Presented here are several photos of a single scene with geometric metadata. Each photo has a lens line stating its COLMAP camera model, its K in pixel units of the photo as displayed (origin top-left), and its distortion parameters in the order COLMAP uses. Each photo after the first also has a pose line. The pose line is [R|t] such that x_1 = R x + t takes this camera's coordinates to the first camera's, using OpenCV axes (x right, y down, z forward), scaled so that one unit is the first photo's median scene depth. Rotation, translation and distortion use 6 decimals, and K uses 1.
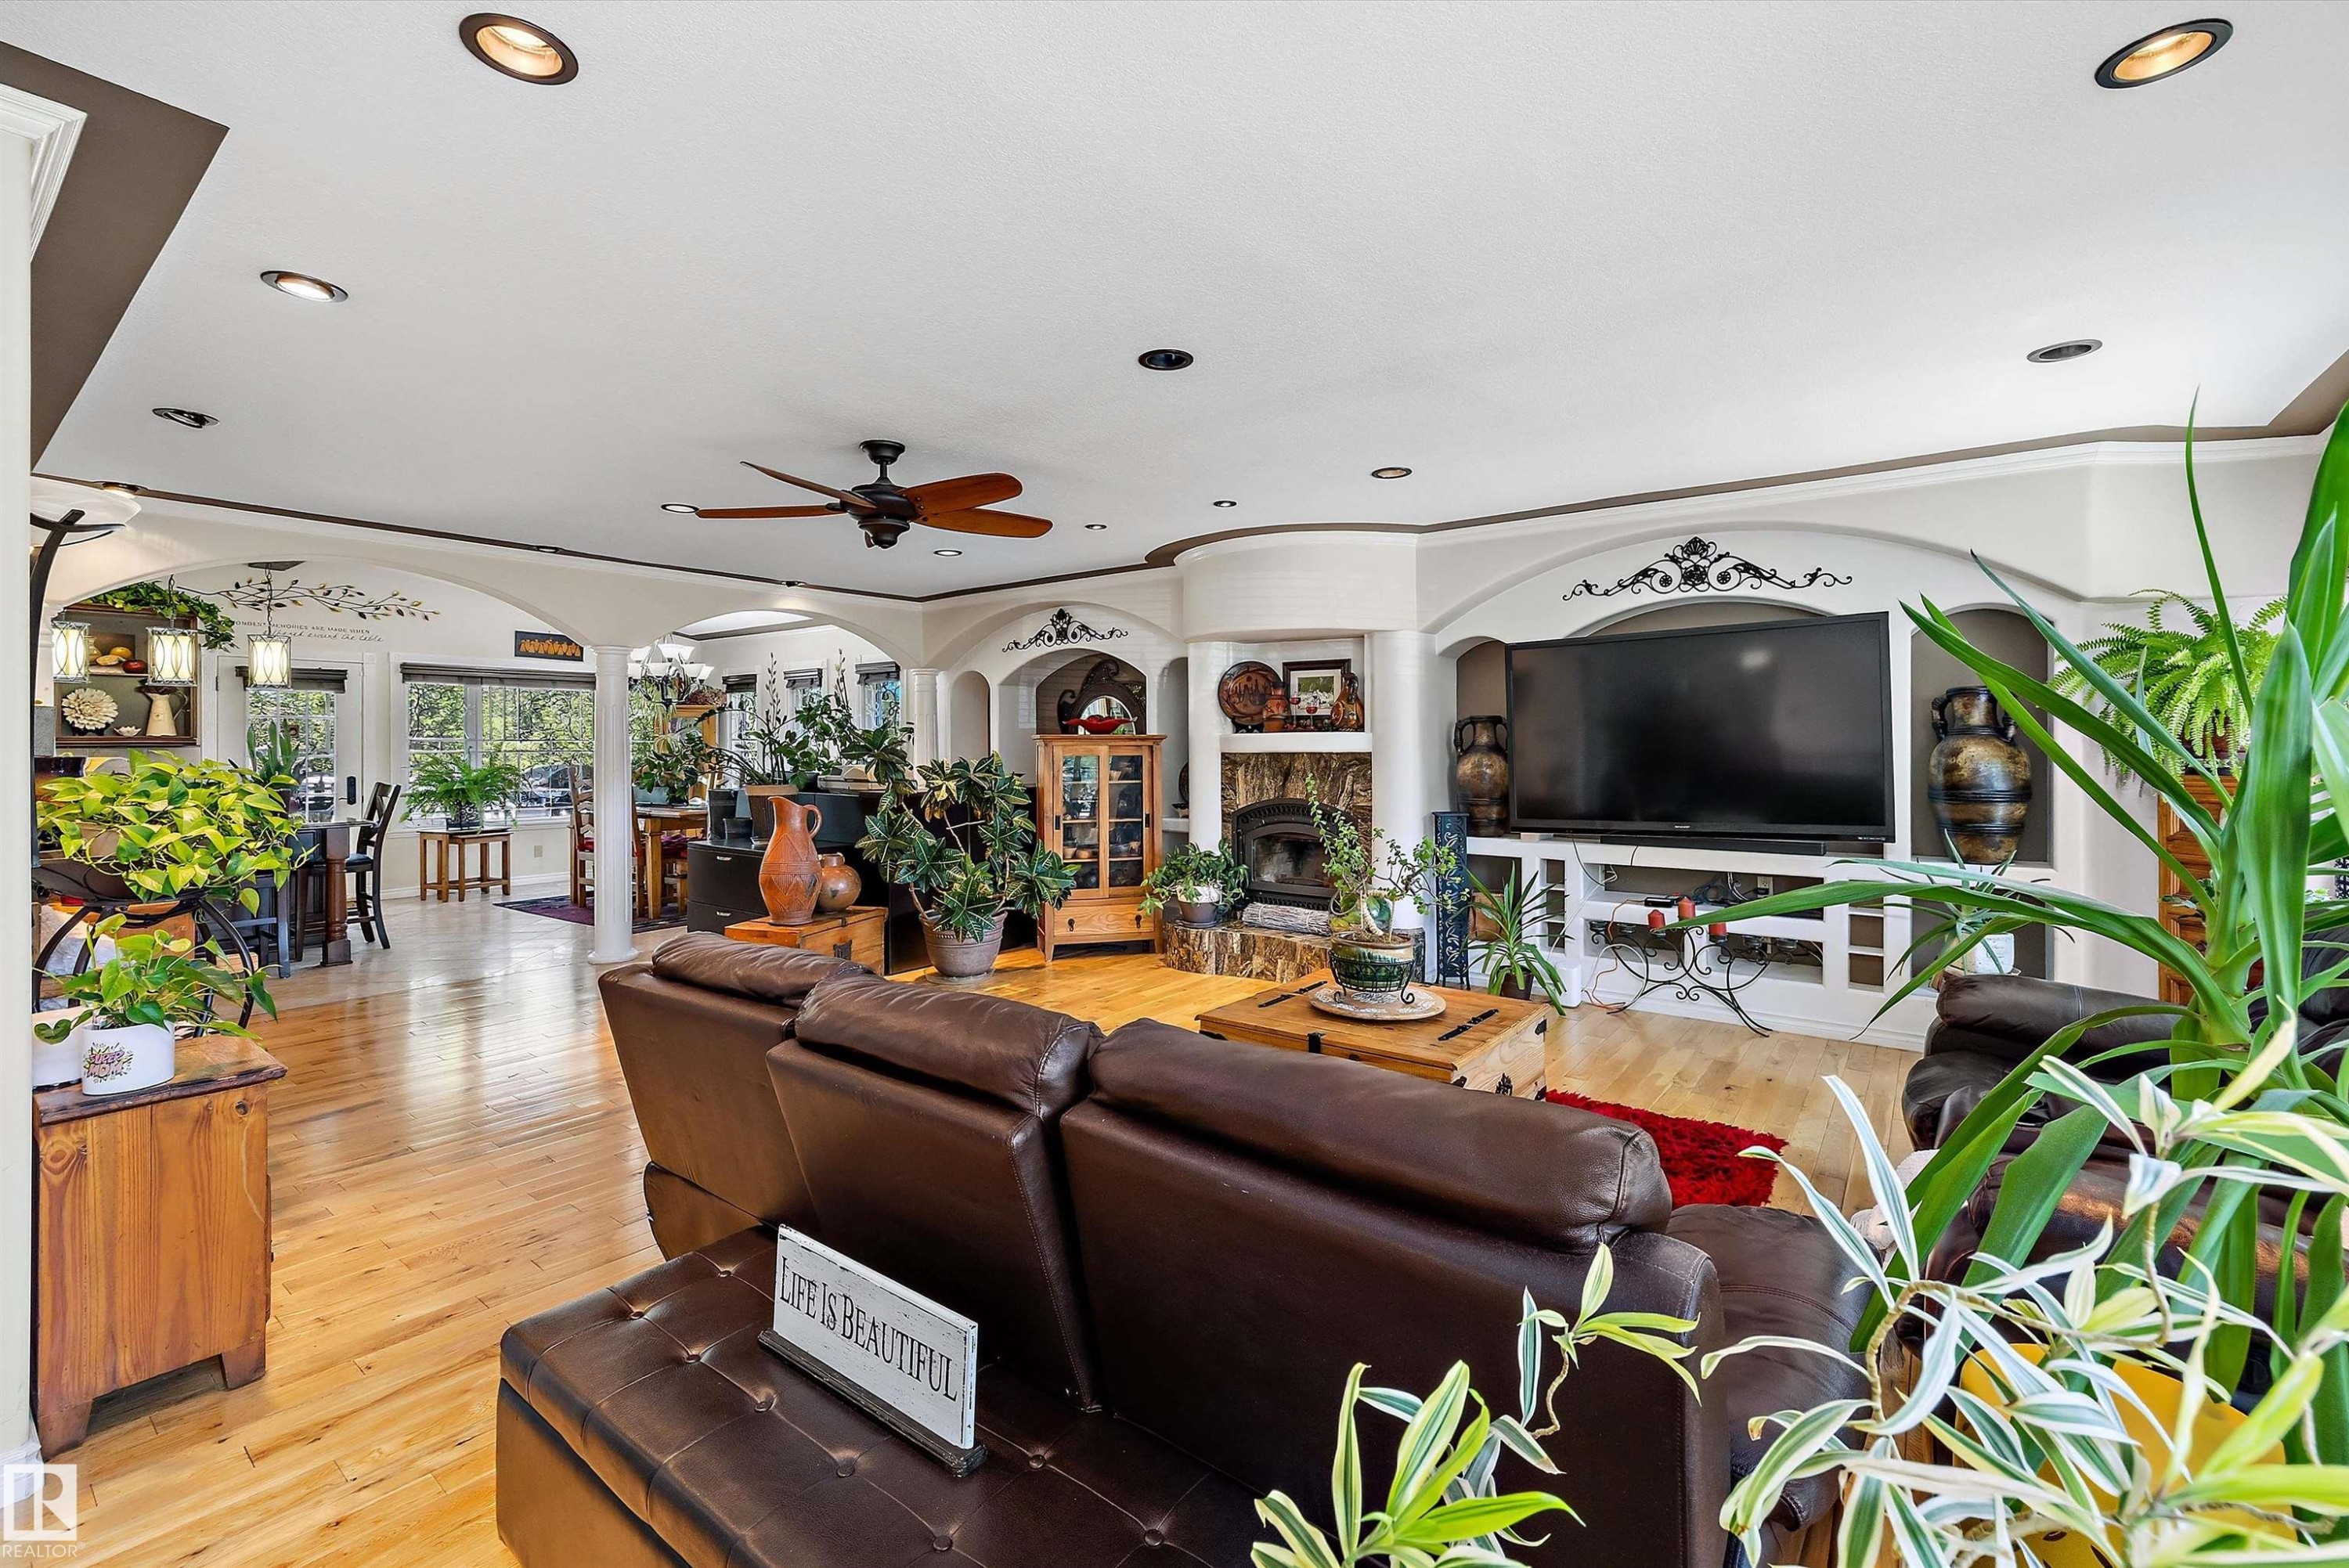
lens RADIAL K [[995.0, 0, 1174.6], [0, 995.0, 757.1], [0, 0, 1]] dist [-0.000560, 0.000258]
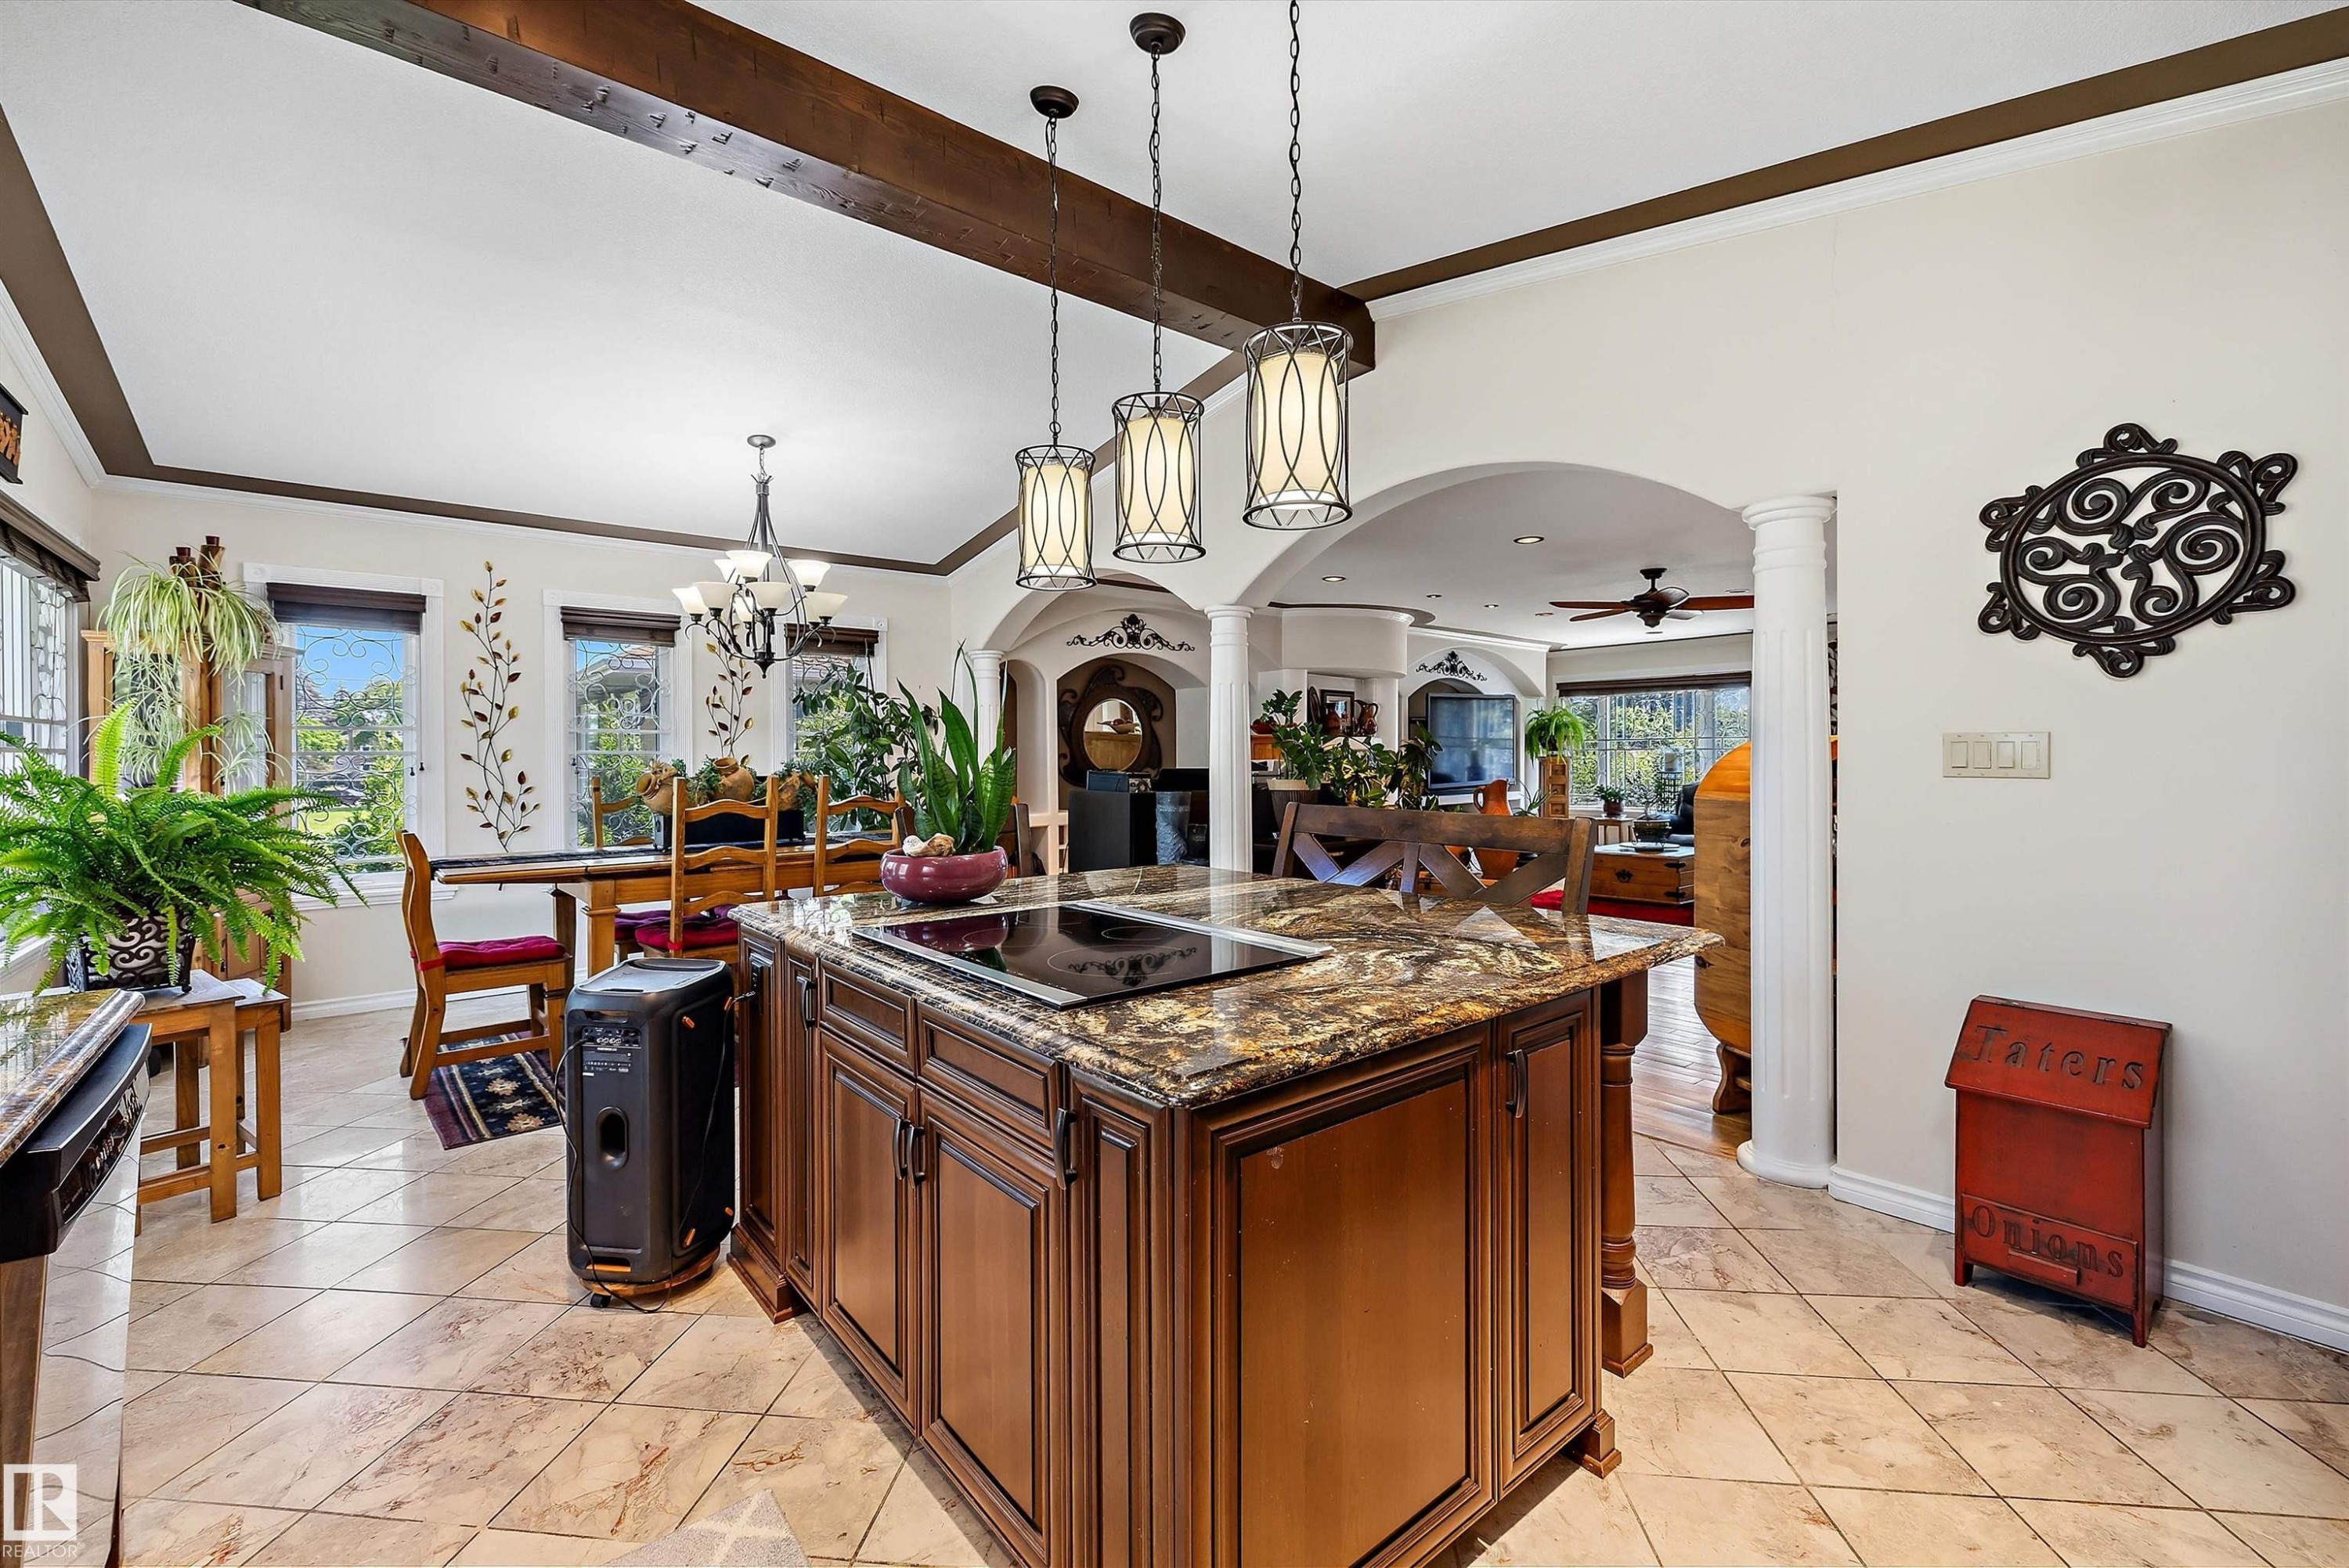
lens RADIAL K [[982.7, 0, 1165.2], [0, 982.7, 757.7], [0, 0, 1]] dist [0.002914, -0.000589]
pose [[0.231052, 0.001654, 0.972940, -1.450844], [0.017529, 0.999829, -0.005862, 0.011772], [-0.972784, 0.018409, 0.230983, 0.950973]]
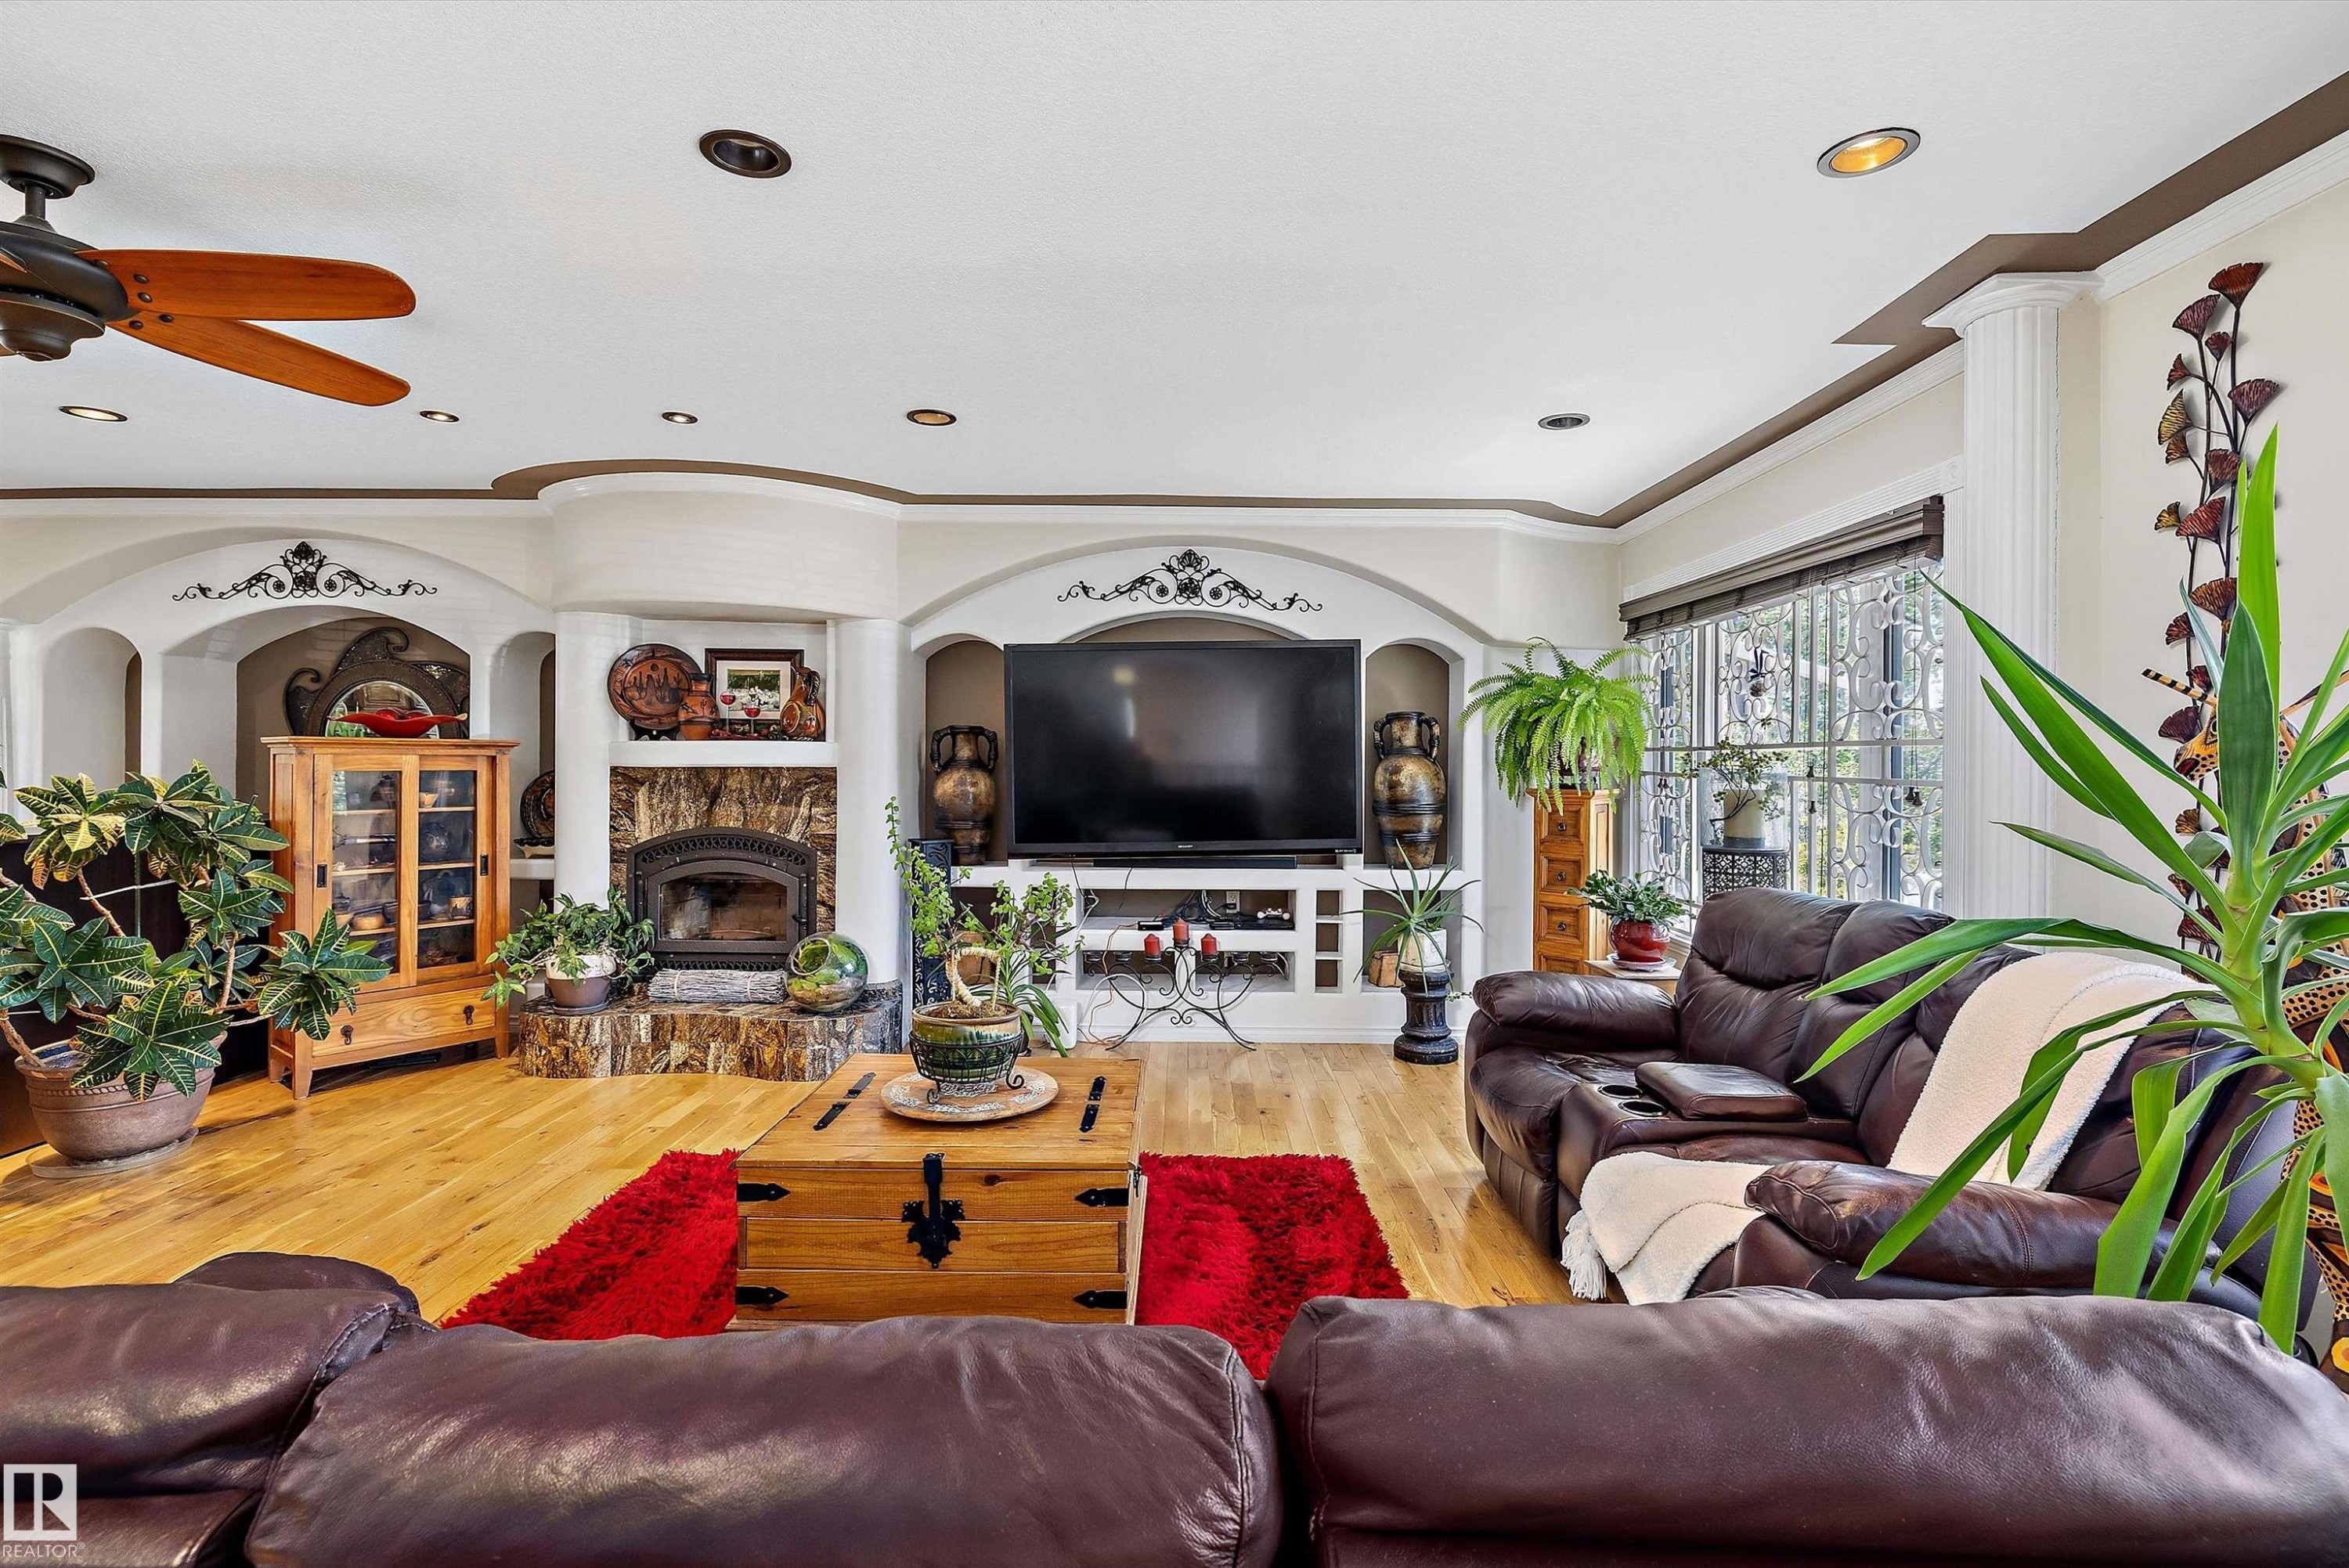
lens RADIAL K [[1069.2, 0, 1180.5], [0, 1069.2, 764.1], [0, 0, 1]] dist [-0.003015, -0.000076]
pose [[0.799075, 0.006641, 0.601194, -0.097360], [-0.001954, 0.999962, -0.008448, -0.000756], [-0.601228, 0.005576, 0.799058, 0.141590]]
